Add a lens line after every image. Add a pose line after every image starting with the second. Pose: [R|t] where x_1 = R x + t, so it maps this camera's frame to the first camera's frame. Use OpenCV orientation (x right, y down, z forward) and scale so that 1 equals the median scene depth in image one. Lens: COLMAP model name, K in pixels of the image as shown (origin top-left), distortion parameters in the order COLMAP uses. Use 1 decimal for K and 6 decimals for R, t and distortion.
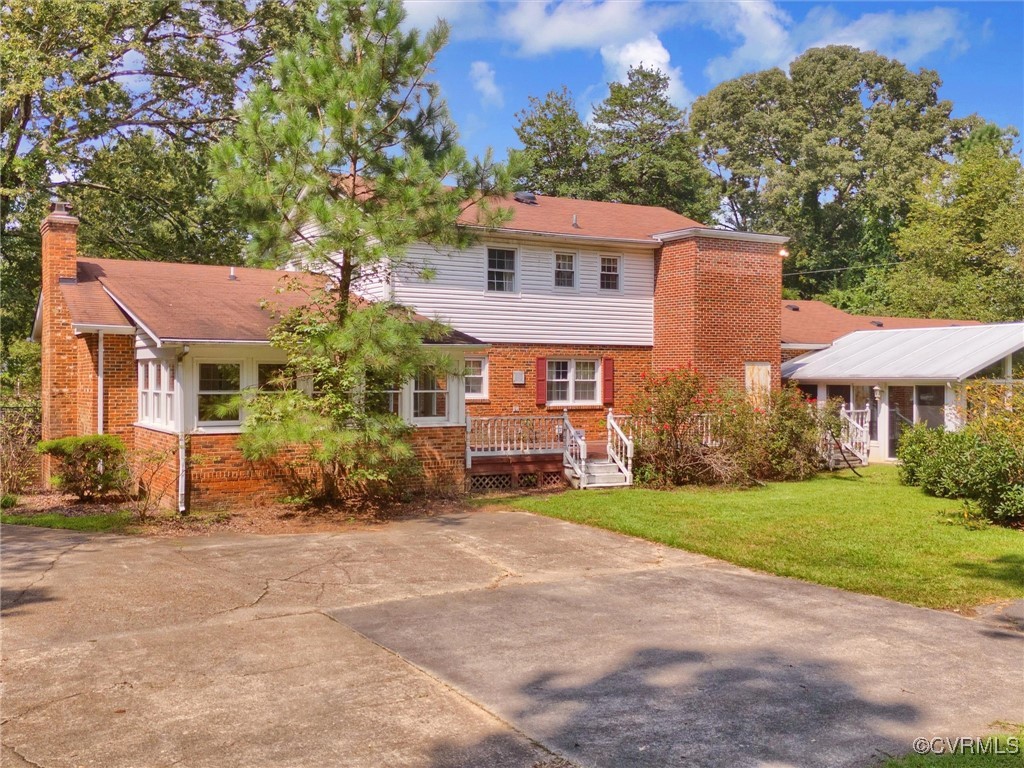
lens RADIAL K [[1010.4, 0, 515.7], [0, 1010.4, 376.3], [0, 0, 1]] dist [0.058004, 0.000000]
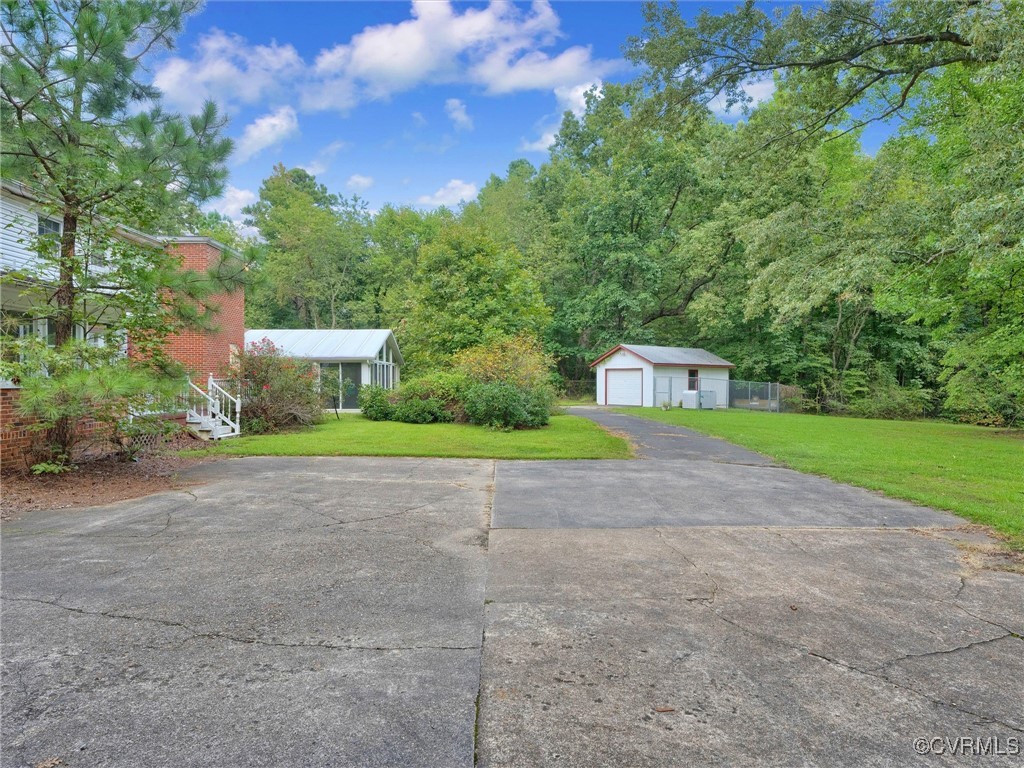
lens RADIAL K [[615.6, 0, 512.1], [0, 615.6, 383.2], [0, 0, 1]] dist [-0.002091, -0.001940]
pose [[0.489656, -0.008001, 0.871879, -0.371521], [0.004465, 0.999968, 0.006669, 0.042239], [-0.871904, 0.000627, 0.489676, 0.349945]]
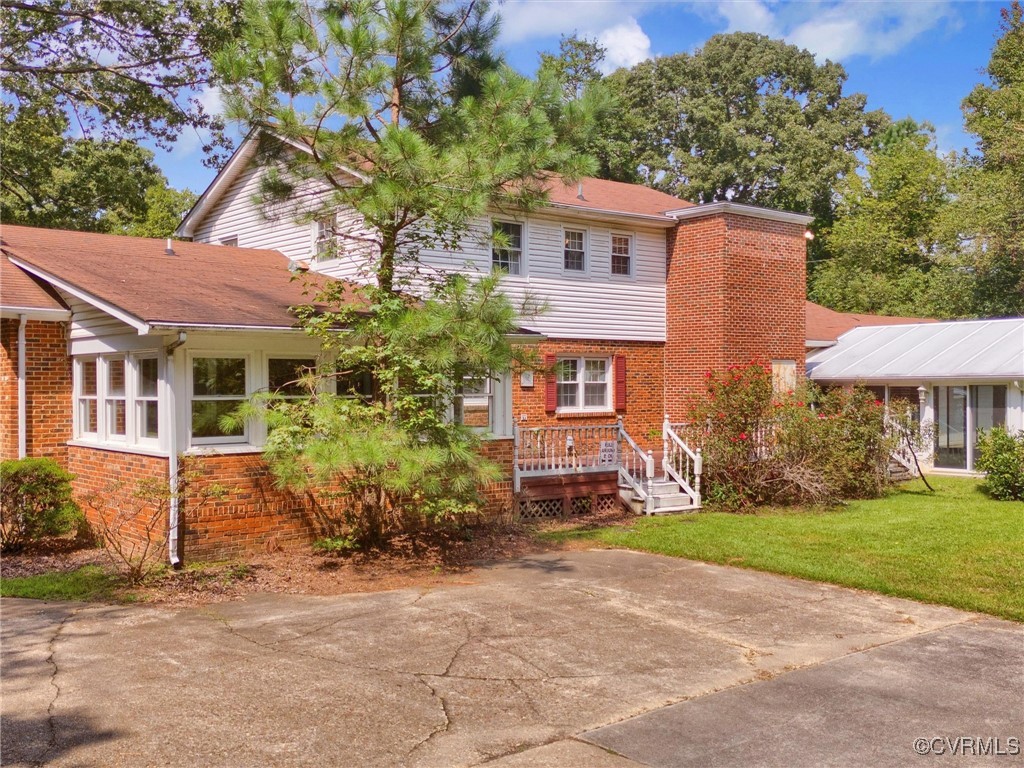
lens RADIAL K [[1045.9, 0, 506.4], [0, 1045.9, 387.5], [0, 0, 1]] dist [0.052783, 0.000000]
pose [[0.988019, -0.007448, 0.154152, -0.170072], [0.007106, 0.999971, 0.002771, 0.006571], [-0.154168, -0.001642, 0.988043, 0.186421]]
